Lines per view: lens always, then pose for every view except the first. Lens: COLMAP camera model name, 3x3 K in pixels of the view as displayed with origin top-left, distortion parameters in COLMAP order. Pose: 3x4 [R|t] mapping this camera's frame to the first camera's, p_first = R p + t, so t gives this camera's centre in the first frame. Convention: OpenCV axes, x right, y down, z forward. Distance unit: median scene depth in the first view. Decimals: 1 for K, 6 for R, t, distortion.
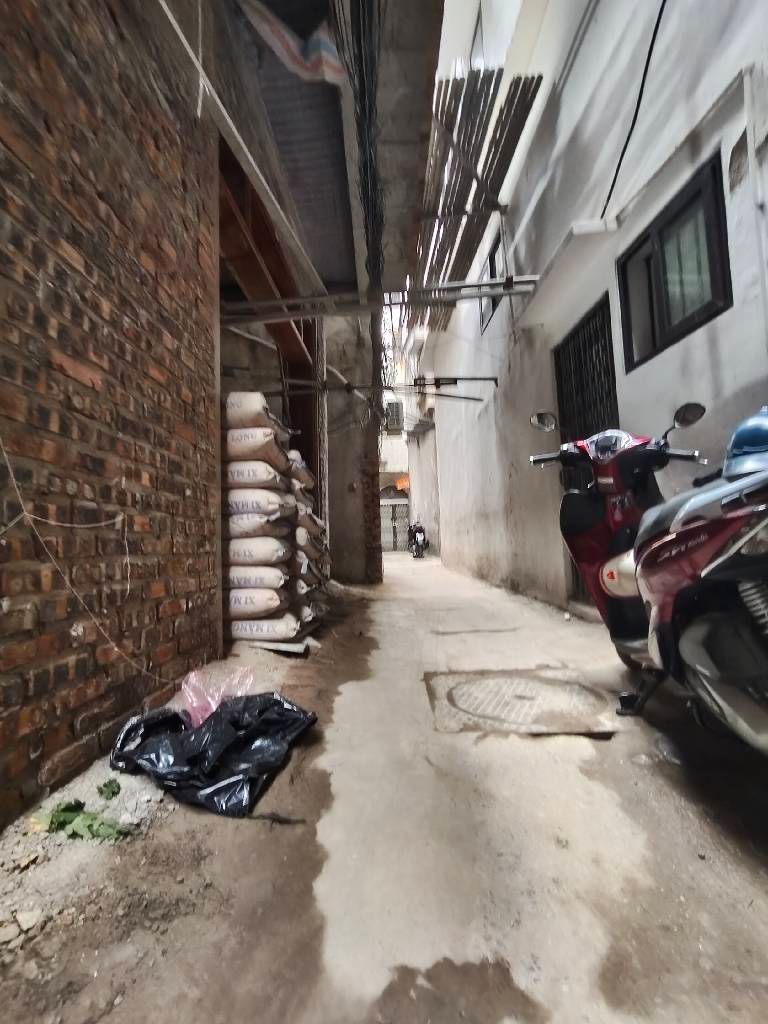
lens RADIAL K [[489.2, 0, 384.0], [0, 489.2, 512.0], [0, 0, 1]] dist [-0.004578, 0.000204]
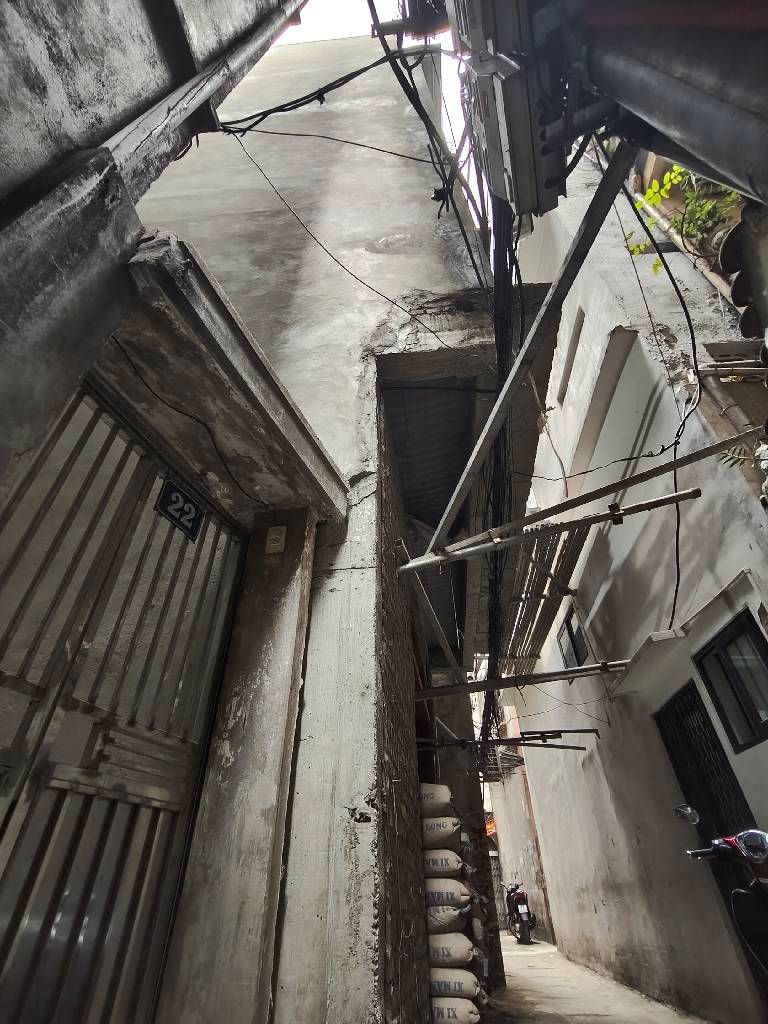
lens RADIAL K [[486.8, 0, 384.0], [0, 486.8, 512.0], [0, 0, 1]] dist [0.001688, 0.001548]
pose [[0.993542, -0.057878, -0.097597, -0.136155], [-0.009762, 0.813339, -0.581708, -0.043786], [0.113047, 0.578903, 0.807522, -0.261948]]
